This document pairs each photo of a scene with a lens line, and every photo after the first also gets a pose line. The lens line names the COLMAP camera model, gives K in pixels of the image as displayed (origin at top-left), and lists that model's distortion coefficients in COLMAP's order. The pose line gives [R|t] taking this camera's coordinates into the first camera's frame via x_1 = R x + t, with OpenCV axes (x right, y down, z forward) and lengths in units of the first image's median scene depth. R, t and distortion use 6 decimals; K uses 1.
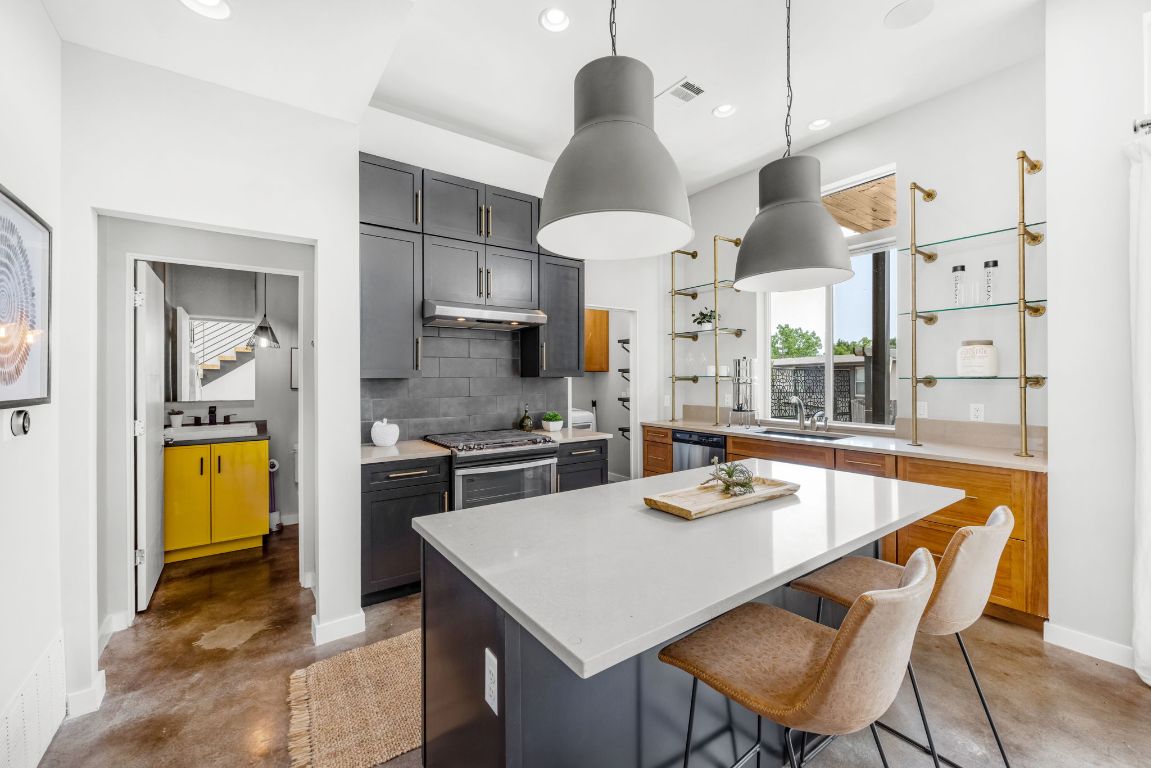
lens RADIAL K [[464.9, 0, 577.2], [0, 464.9, 378.1], [0, 0, 1]] dist [-0.000165, 0.000017]
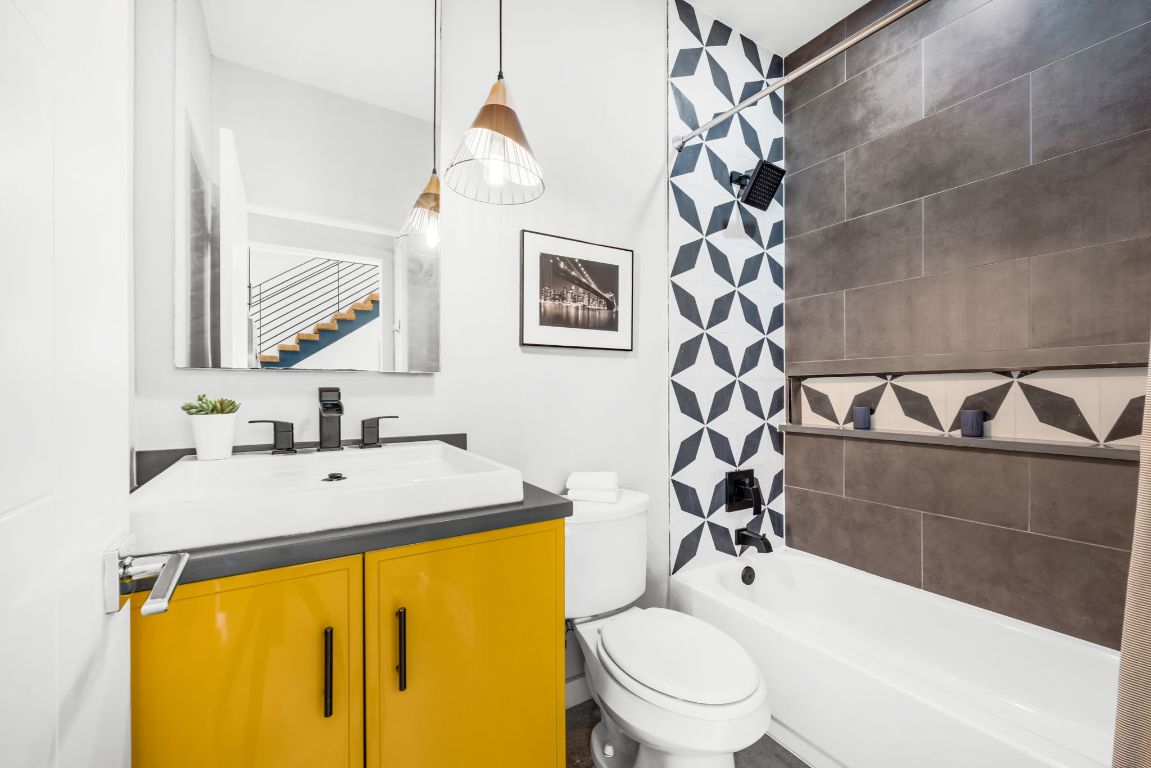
lens RADIAL K [[464.9, 0, 573.3], [0, 464.9, 388.8], [0, 0, 1]] dist [-0.000165, 0.000017]
pose [[0.997318, 0.003019, -0.073133, -0.608603], [-0.002779, 0.999990, 0.003384, 0.060554], [0.073143, -0.003172, 0.997316, 0.715902]]
